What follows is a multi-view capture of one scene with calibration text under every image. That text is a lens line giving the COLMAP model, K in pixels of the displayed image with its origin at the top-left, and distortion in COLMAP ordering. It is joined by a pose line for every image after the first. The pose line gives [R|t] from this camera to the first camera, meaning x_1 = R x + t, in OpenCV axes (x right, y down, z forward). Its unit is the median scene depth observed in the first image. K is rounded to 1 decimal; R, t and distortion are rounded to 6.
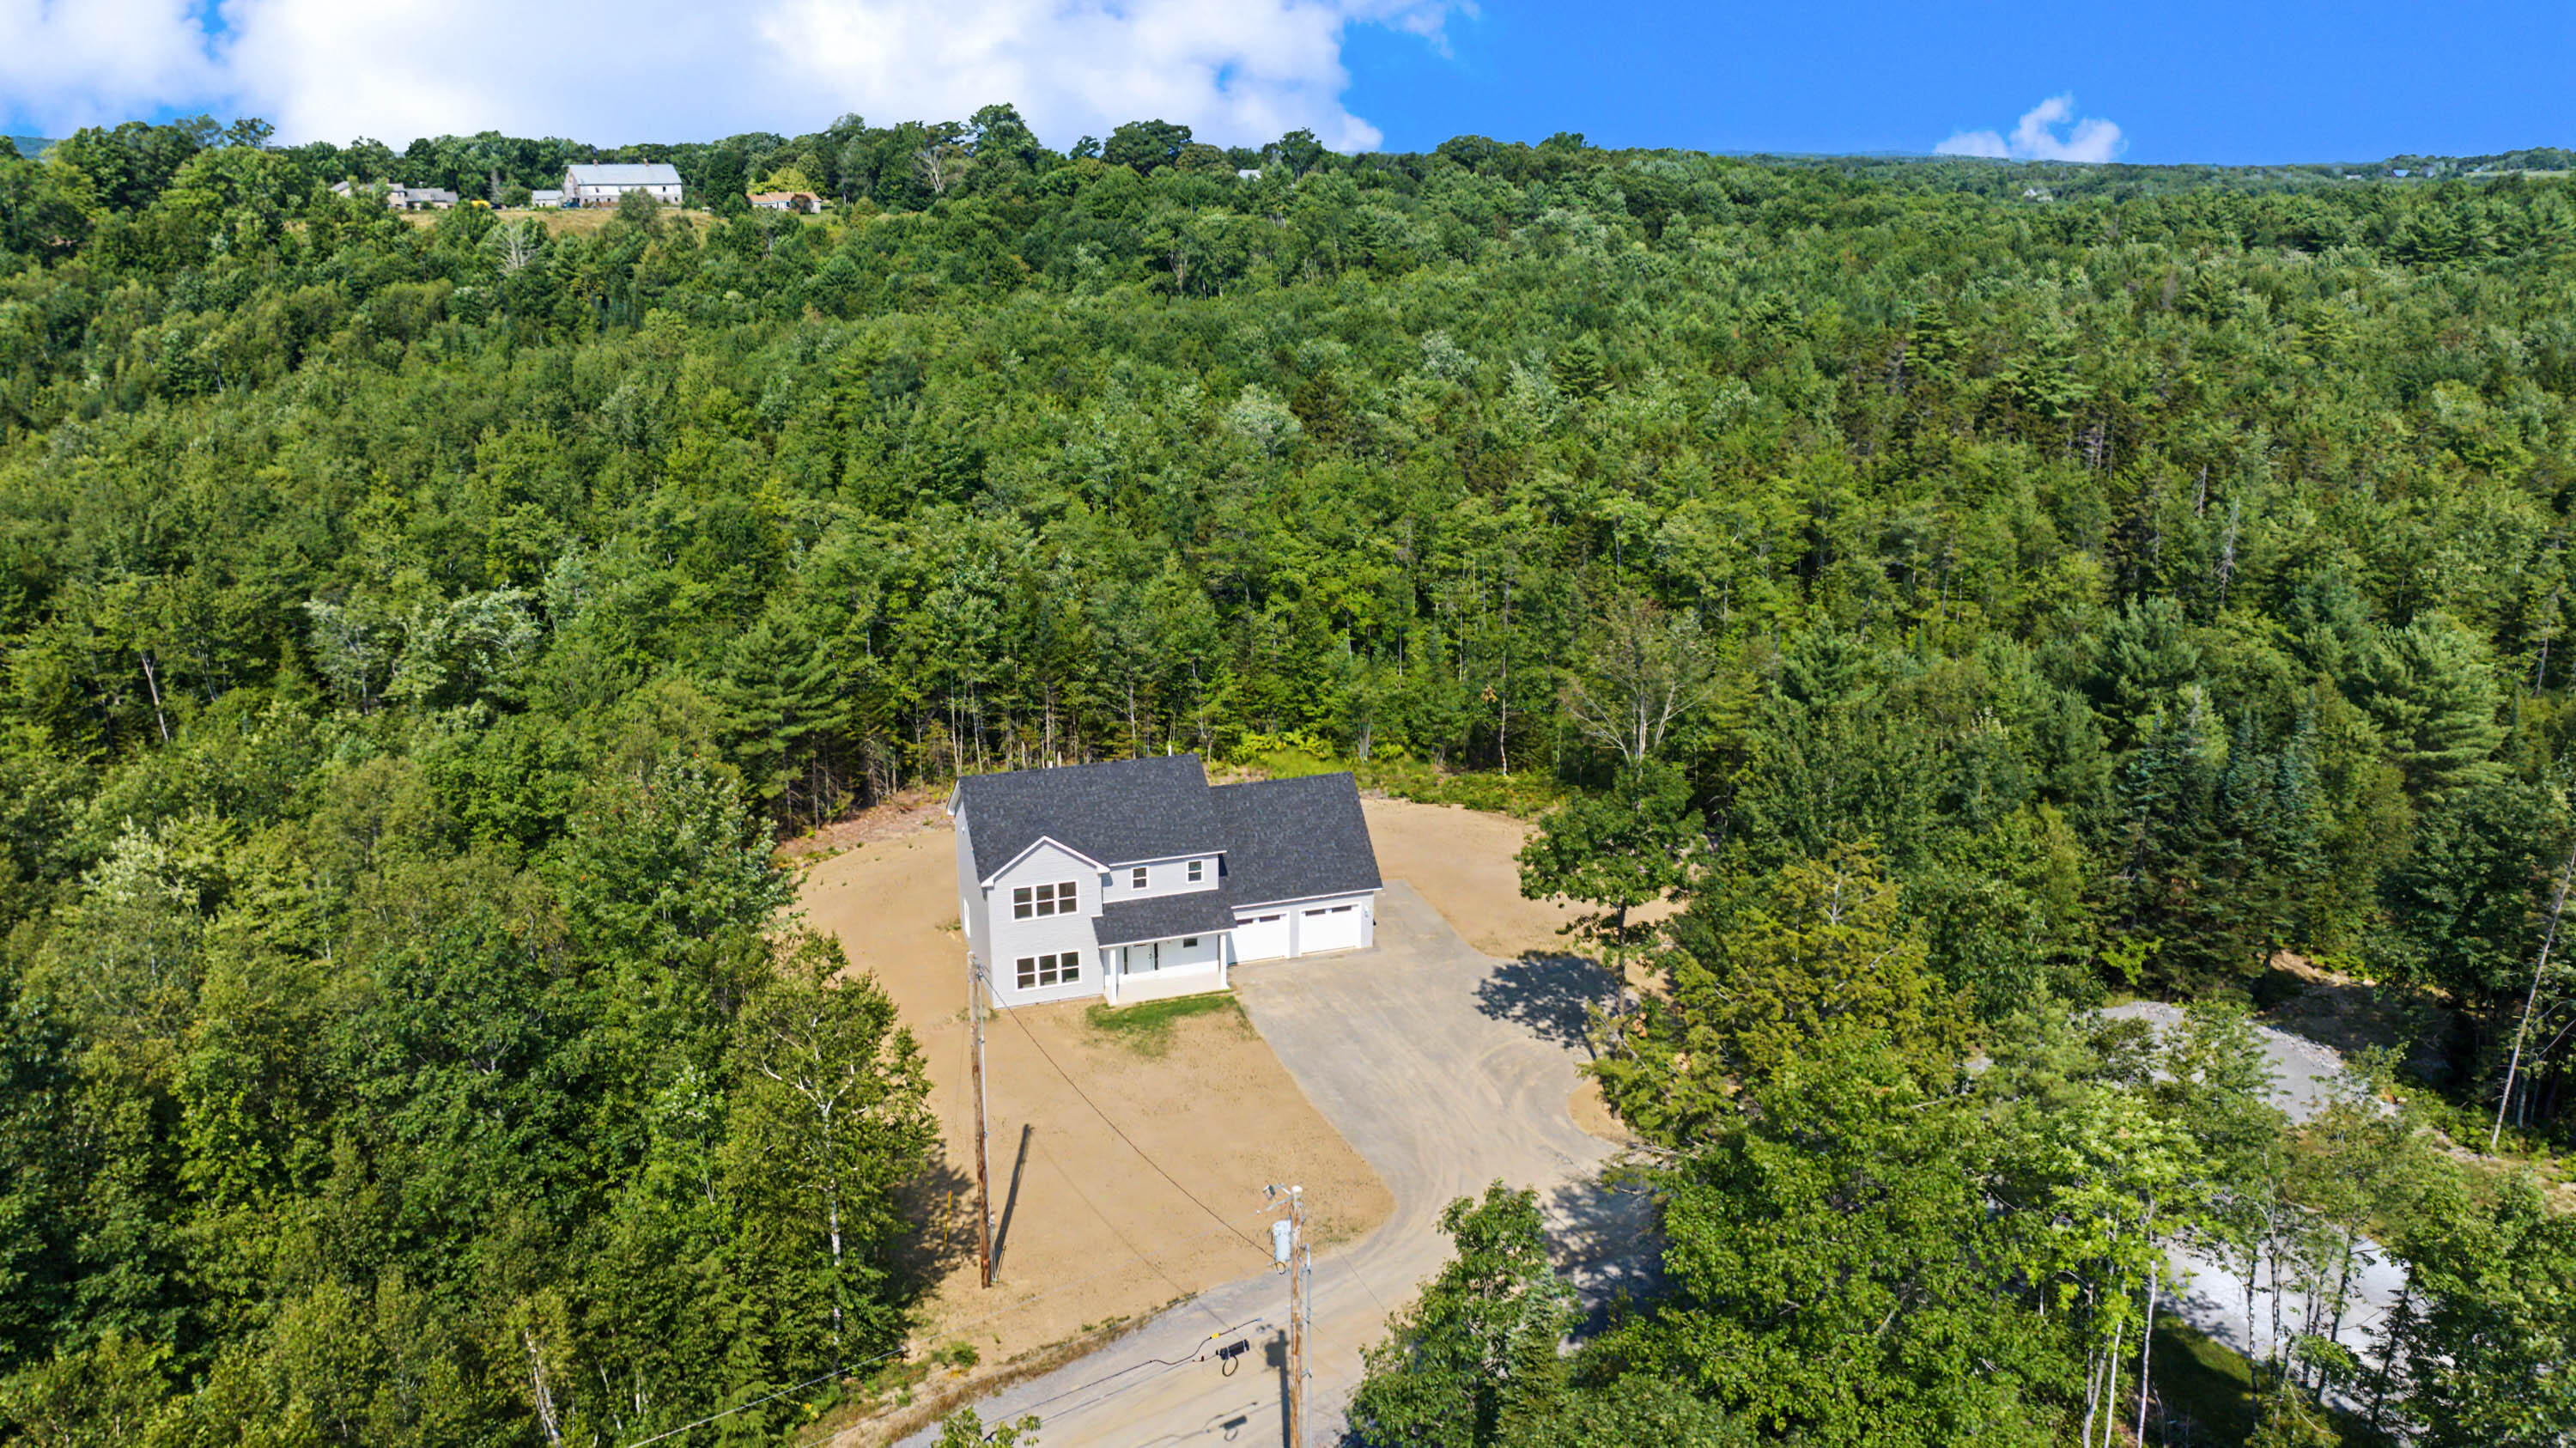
lens RADIAL K [[1752.7, 0, 1288.0], [0, 1752.7, 724.0], [0, 0, 1]] dist [-0.034005, 0.003963]
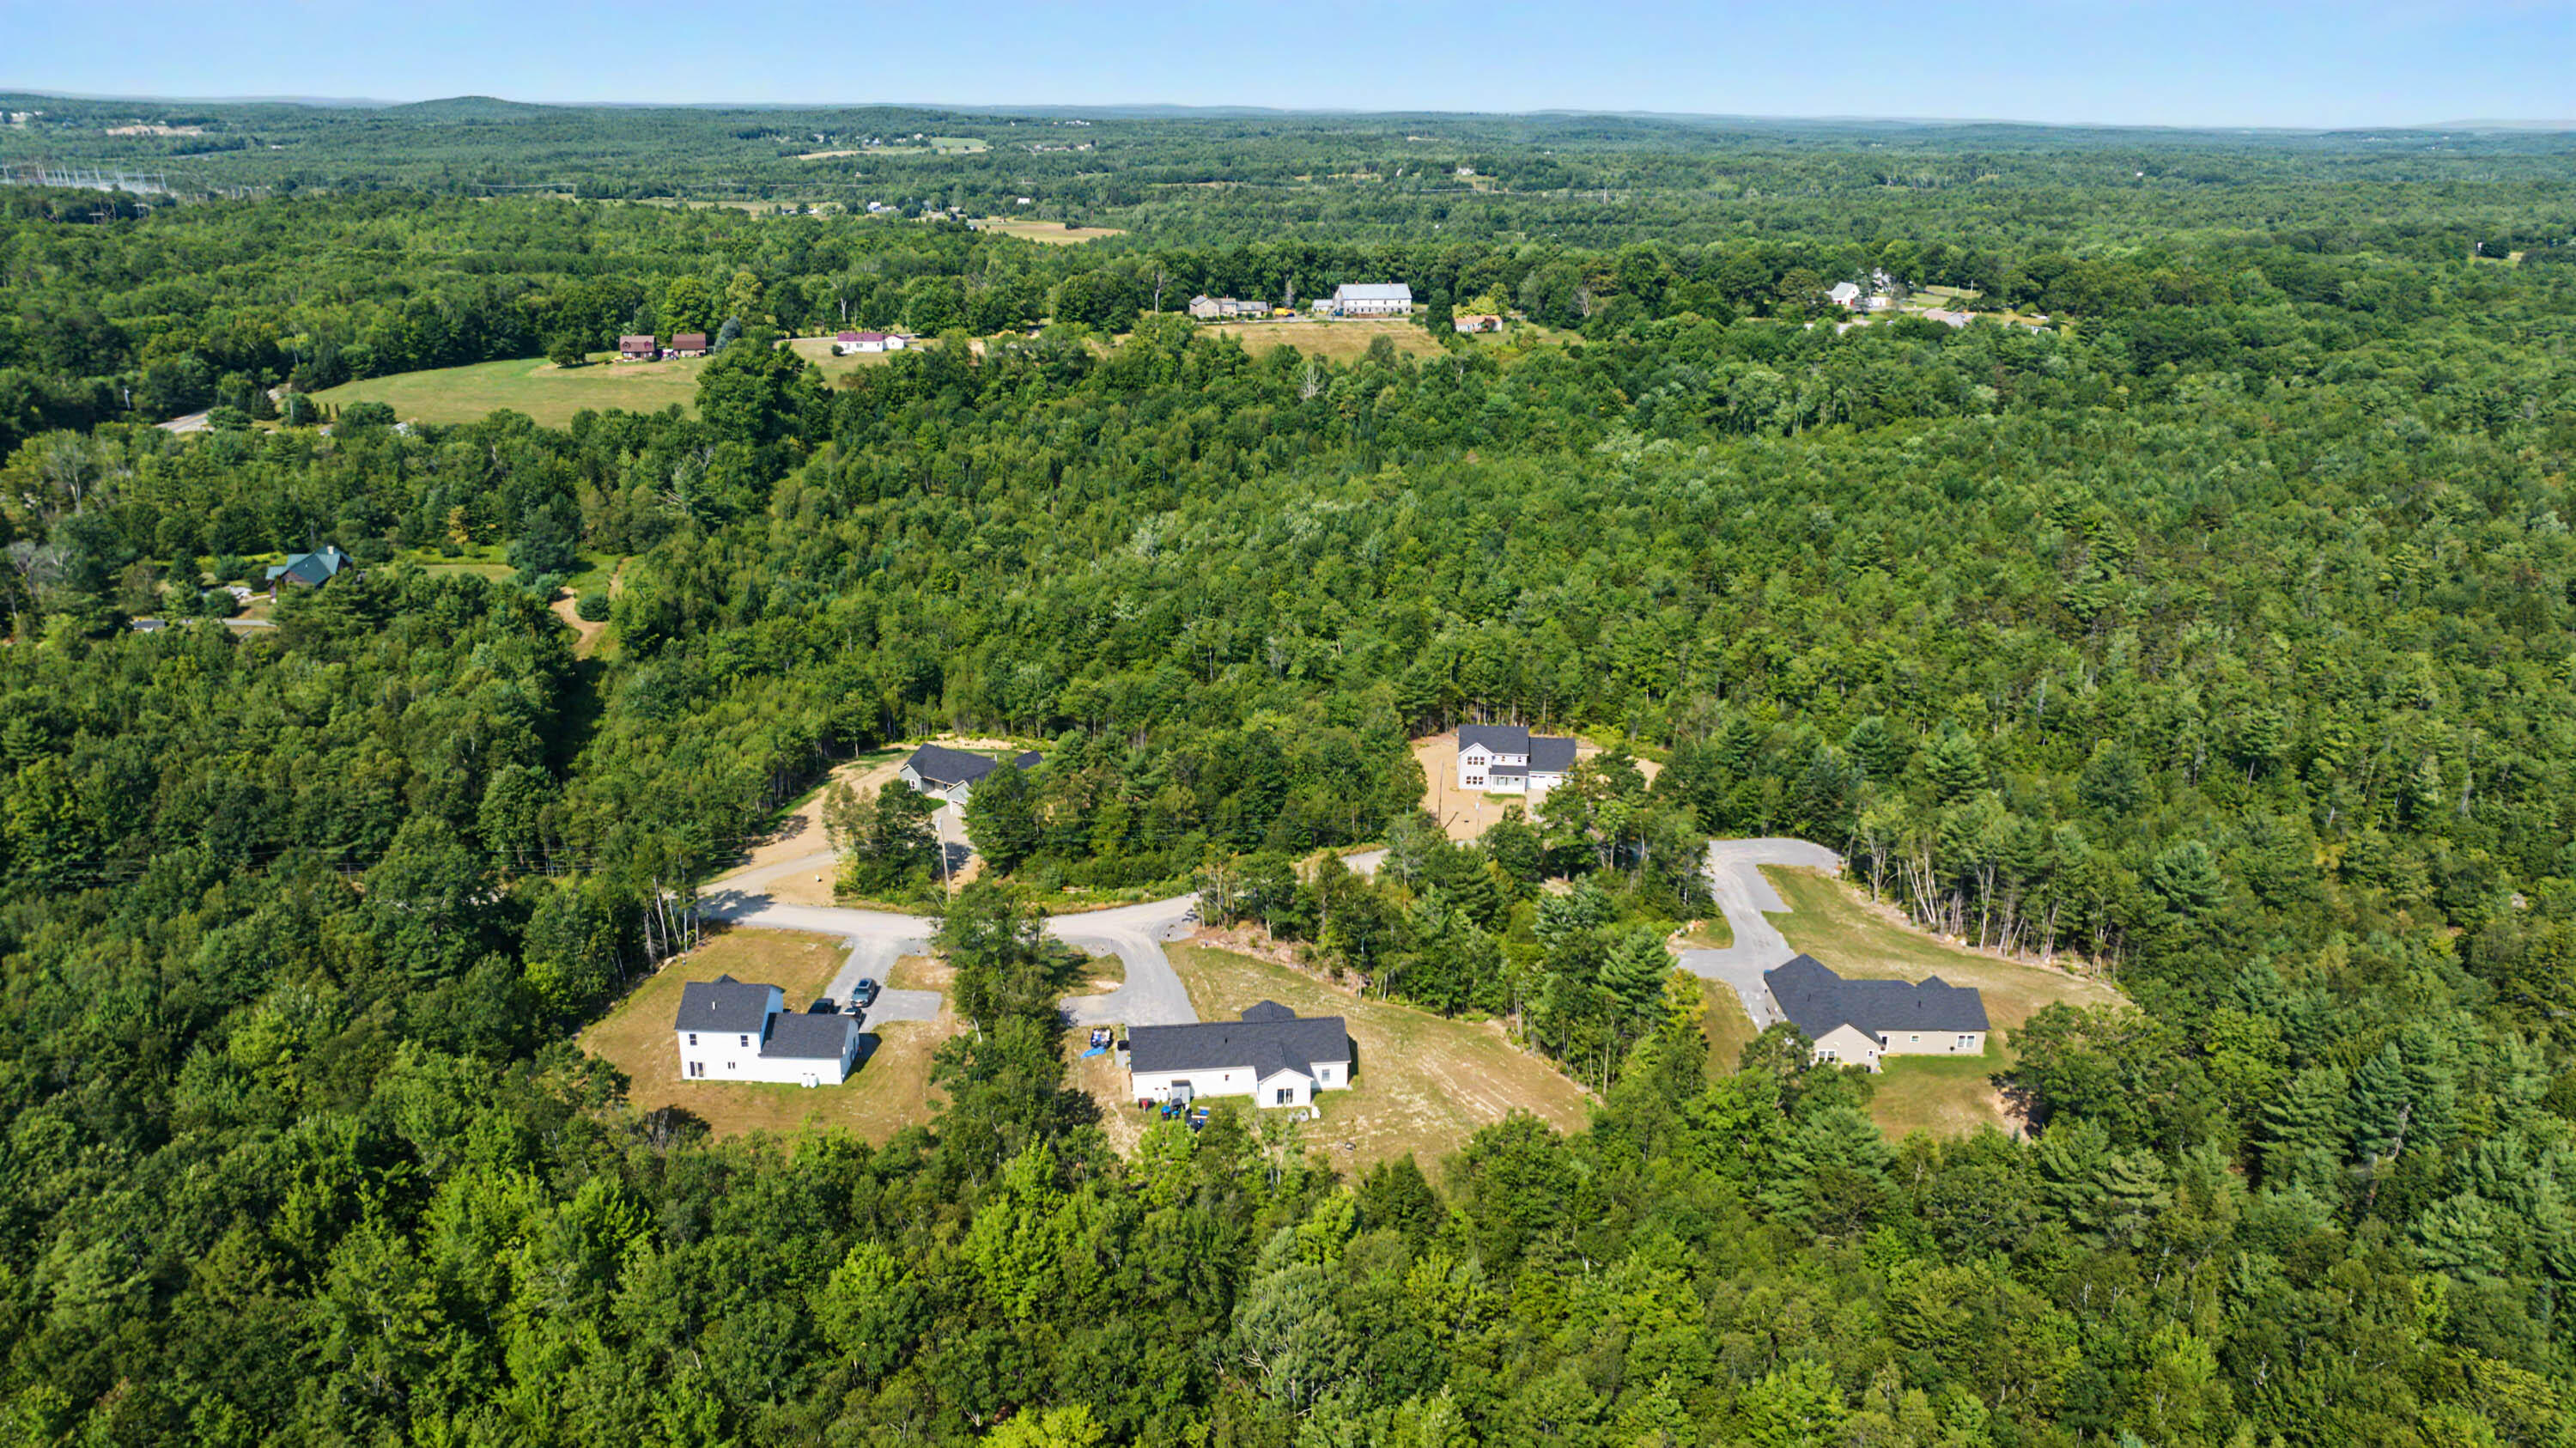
lens RADIAL K [[1752.7, 0, 1288.0], [0, 1752.7, 724.0], [0, 0, 1]] dist [-0.034005, 0.003963]
pose [[0.924620, 0.129338, -0.358260, 0.580412], [-0.121952, 0.991594, 0.043243, -0.061911], [0.360841, 0.003707, 0.932620, -1.853784]]
